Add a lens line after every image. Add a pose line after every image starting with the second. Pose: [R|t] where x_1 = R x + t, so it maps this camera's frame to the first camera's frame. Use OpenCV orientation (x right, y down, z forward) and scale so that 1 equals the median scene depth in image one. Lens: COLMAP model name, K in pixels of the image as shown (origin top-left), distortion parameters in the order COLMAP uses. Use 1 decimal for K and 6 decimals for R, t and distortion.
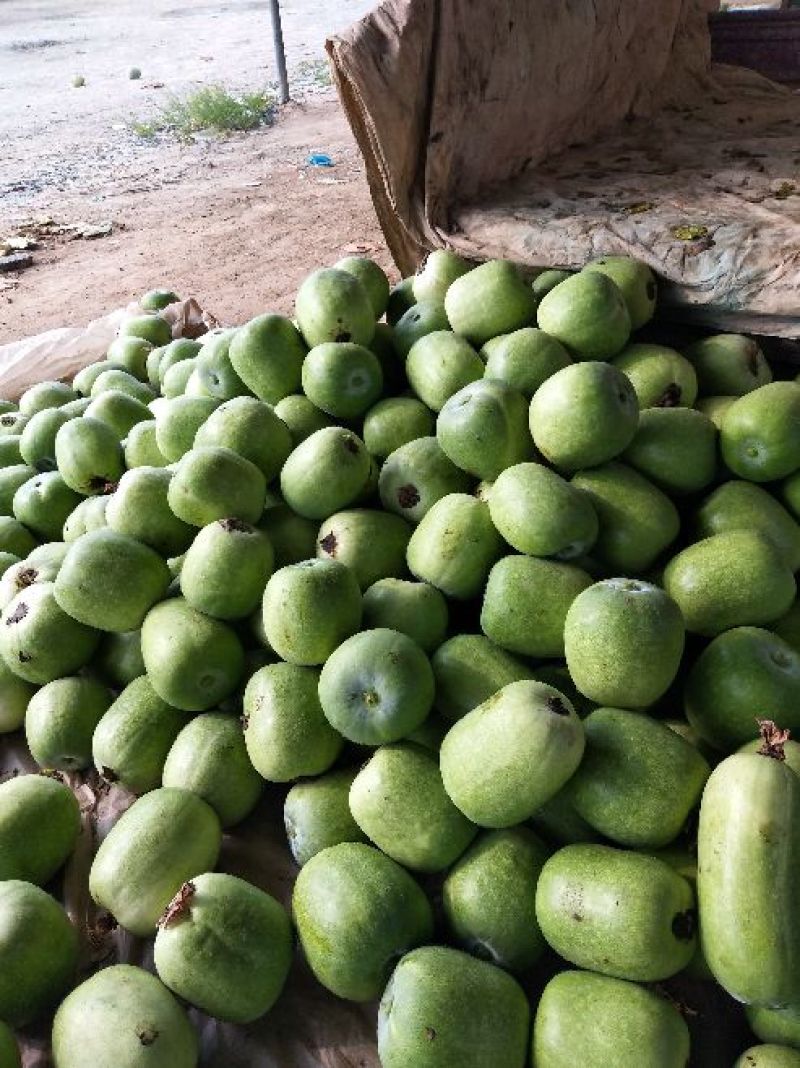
lens RADIAL K [[831.4, 0, 399.6], [0, 831.4, 499.6], [0, 0, 1]] dist [0.081300, -0.114056]
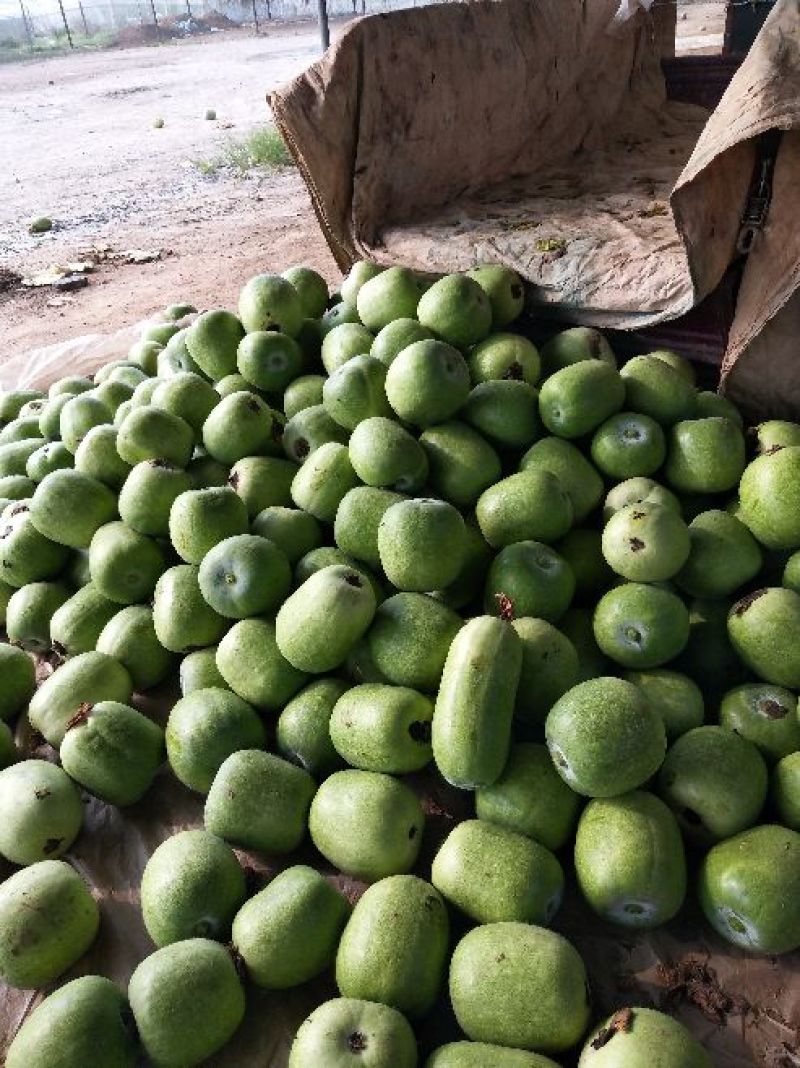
lens RADIAL K [[831.4, 0, 399.6], [0, 831.4, 499.6], [0, 0, 1]] dist [0.081300, -0.114056]
pose [[0.995853, 0.022831, -0.088069, 0.247379], [-0.025885, 0.999097, -0.033688, 0.103103], [0.087220, 0.035828, 0.995545, -0.227951]]
